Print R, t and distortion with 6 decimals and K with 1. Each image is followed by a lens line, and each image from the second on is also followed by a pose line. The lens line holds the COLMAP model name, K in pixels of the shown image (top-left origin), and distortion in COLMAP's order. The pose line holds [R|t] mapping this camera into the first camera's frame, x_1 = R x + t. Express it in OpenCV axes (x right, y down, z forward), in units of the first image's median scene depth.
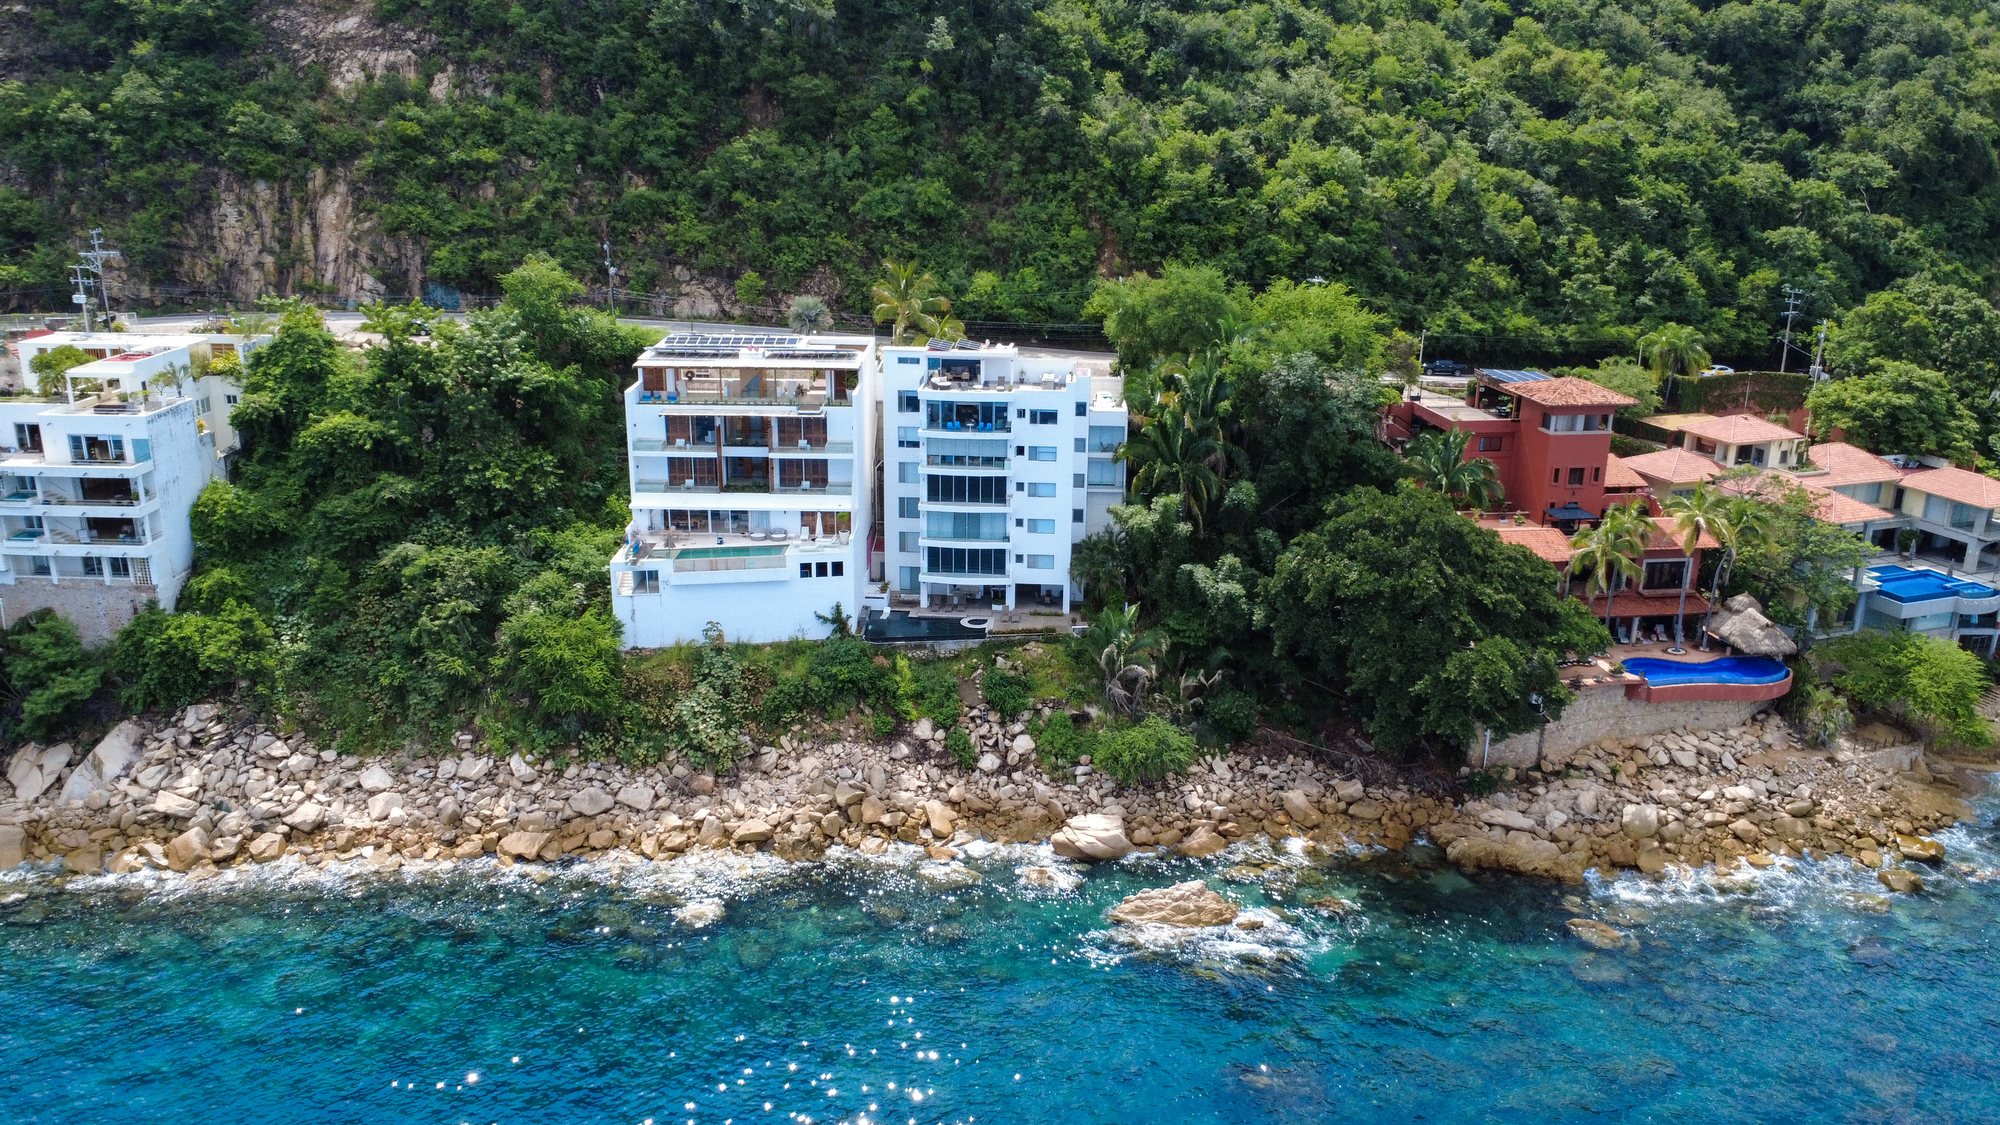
lens RADIAL K [[1581.3, 0, 960.3], [0, 1581.3, 536.6], [0, 0, 1]] dist [0.008394, -0.007687]
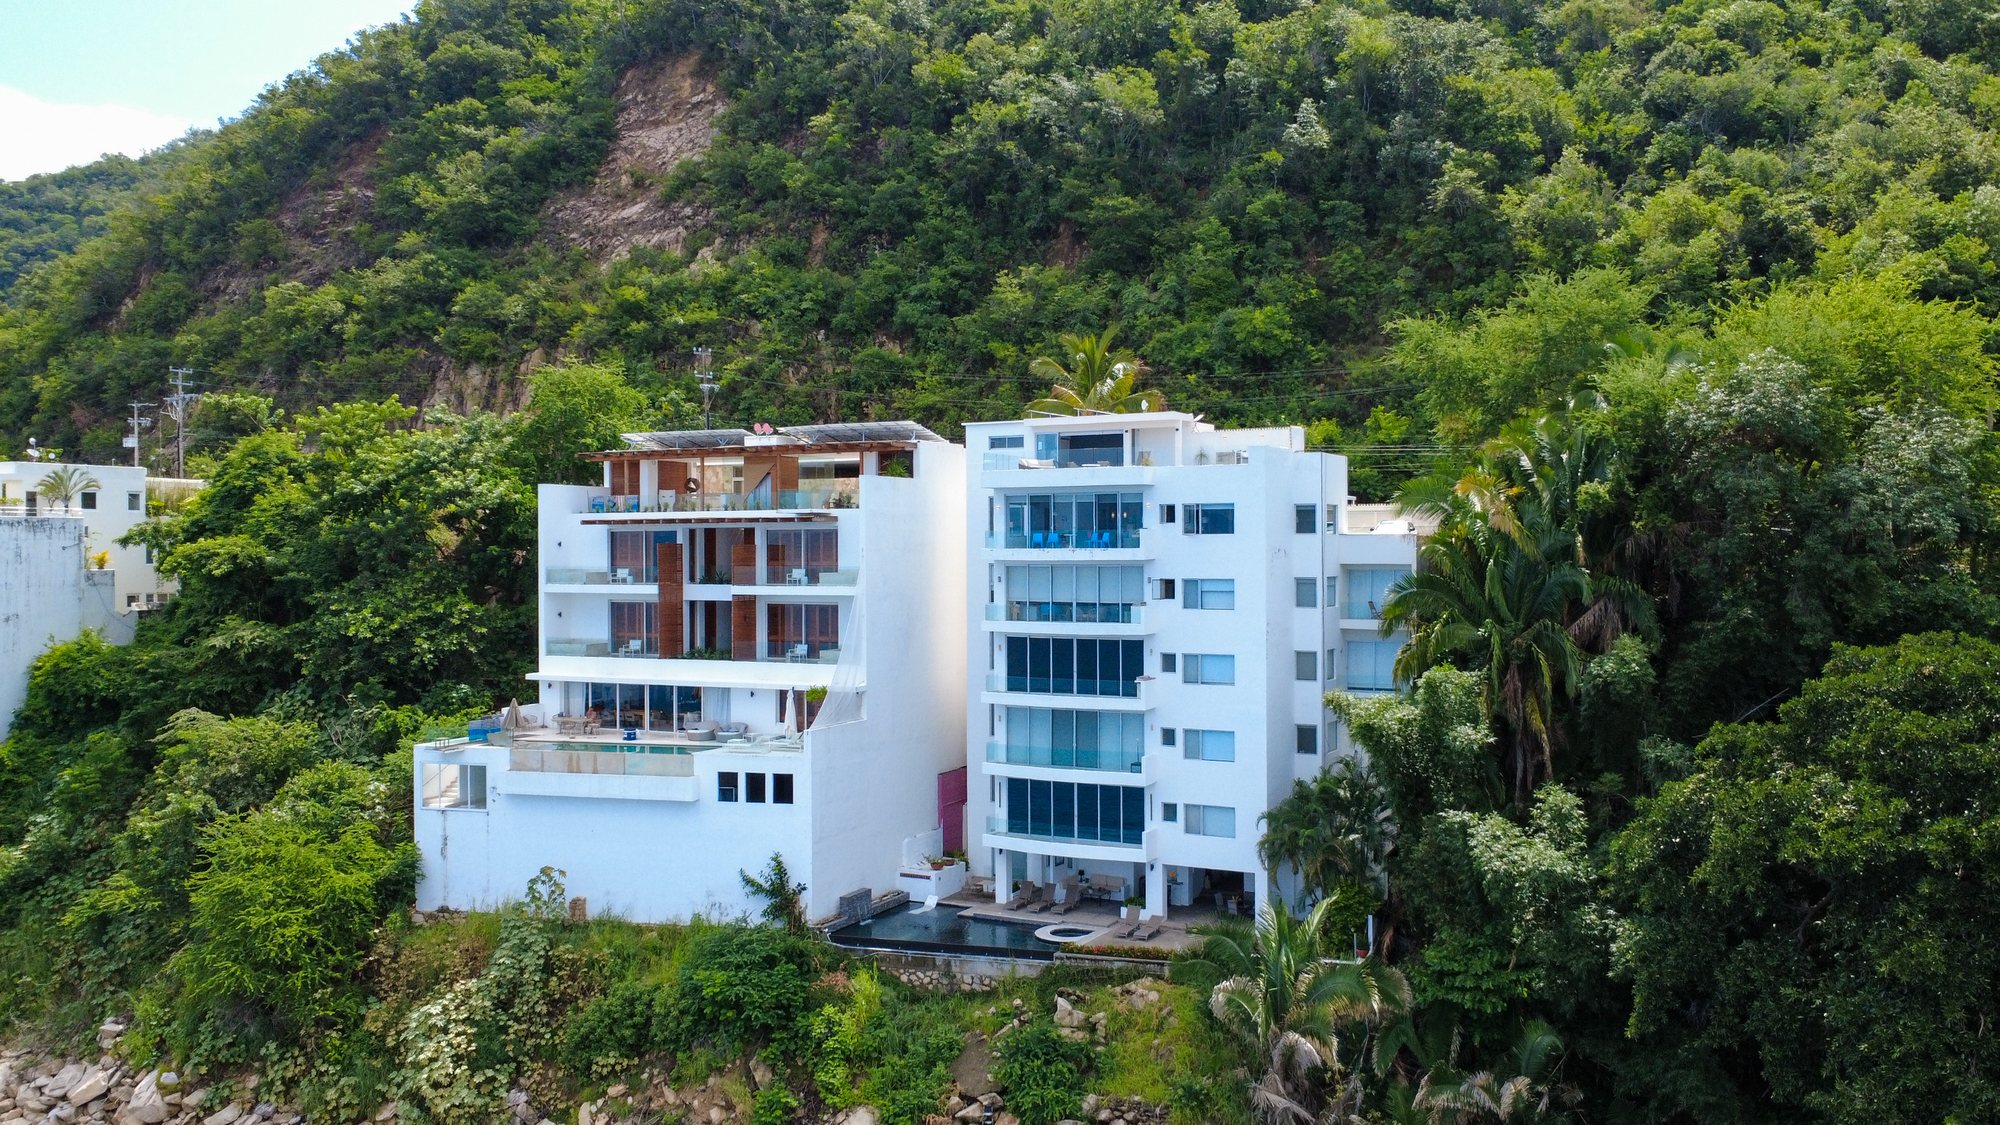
lens RADIAL K [[1581.3, 0, 1019.5], [0, 1581.3, 542.0], [0, 0, 1]] dist [0.008394, -0.007687]
pose [[0.914963, -0.010739, -0.403395, 0.197395], [-0.105722, 0.958350, -0.265307, 0.070062], [0.389443, 0.285393, 0.875720, 0.531357]]
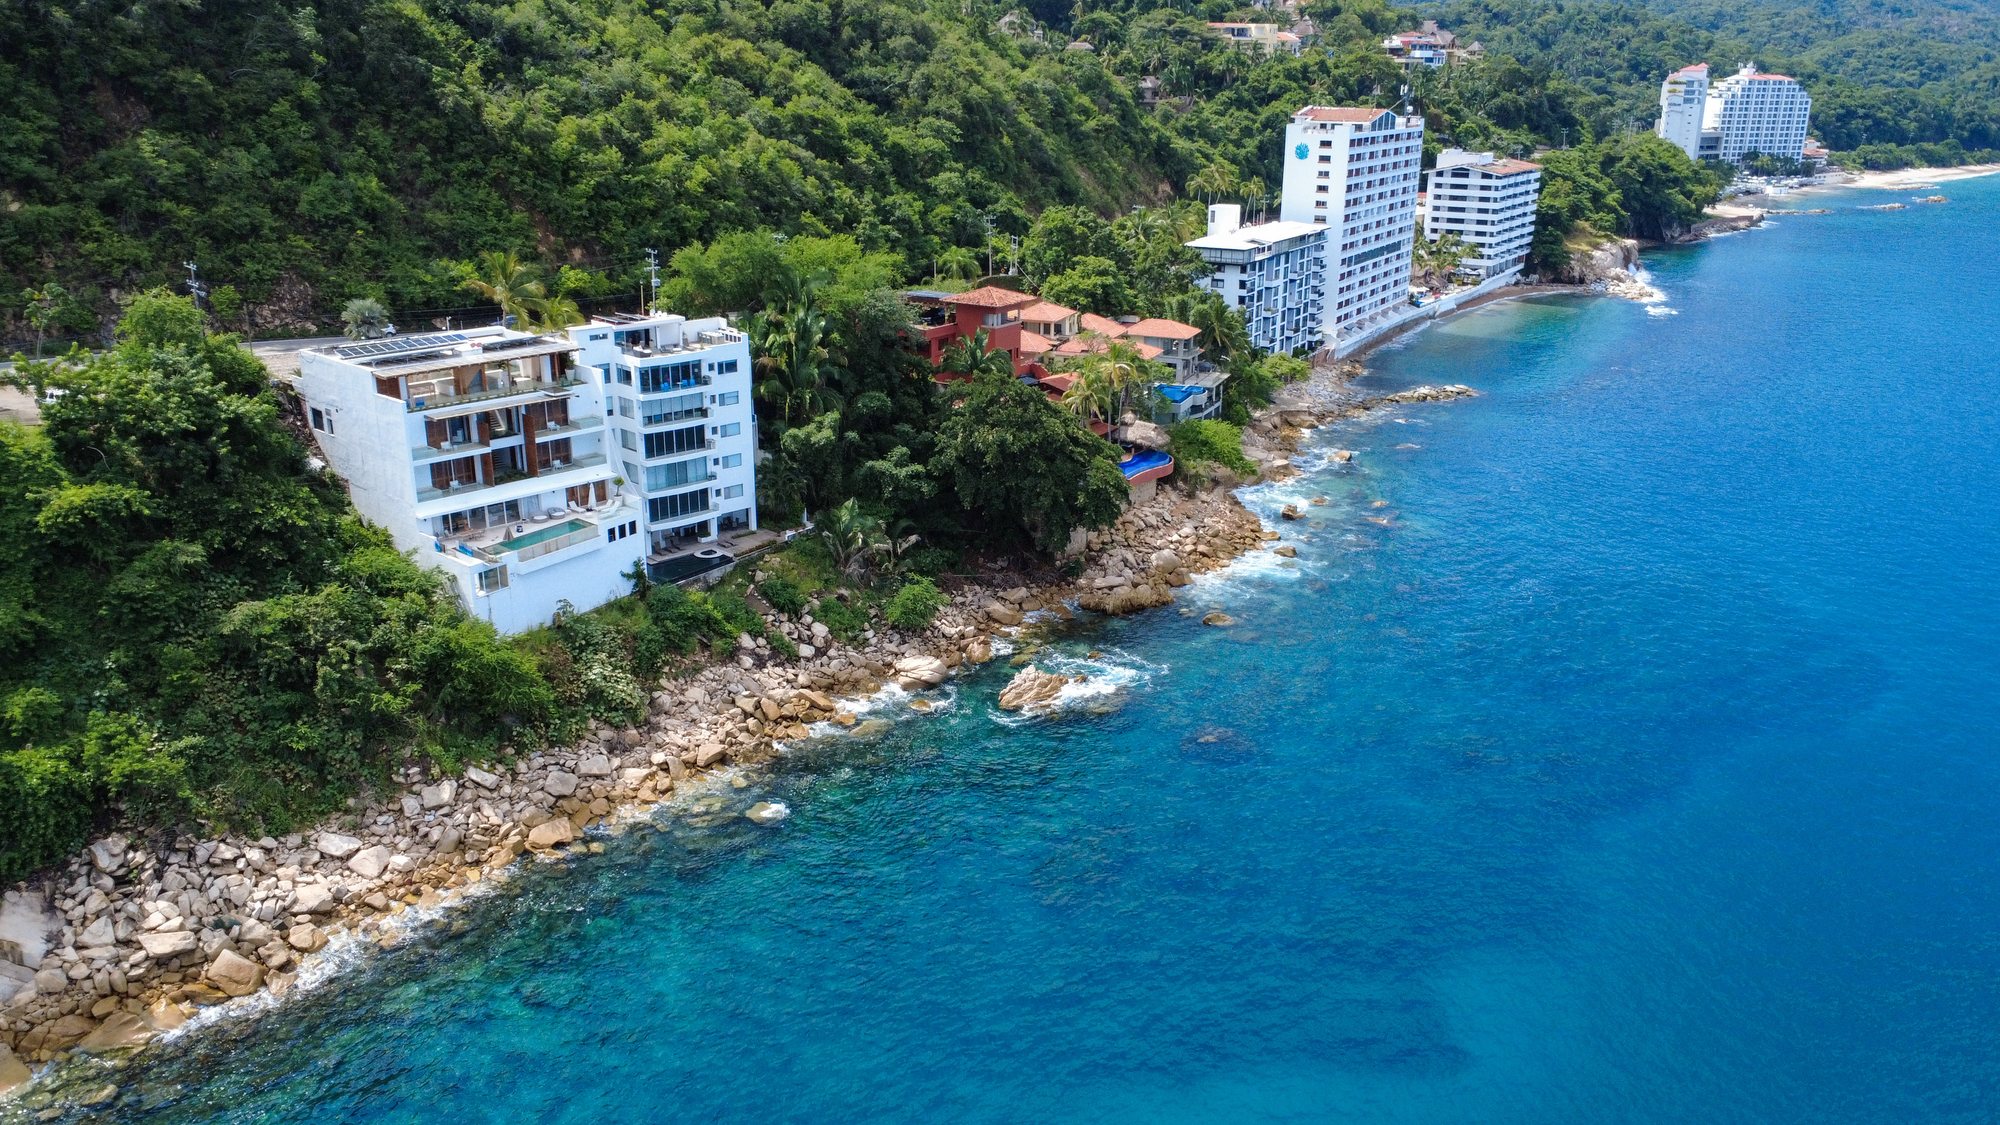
lens RADIAL K [[1581.3, 0, 1006.1], [0, 1581.3, 565.0], [0, 0, 1]] dist [0.008394, -0.007687]
pose [[0.652395, -0.237154, 0.719818, -0.682860], [0.209855, 0.969171, 0.129109, -0.040979], [-0.728246, 0.066828, 0.682050, 0.057502]]
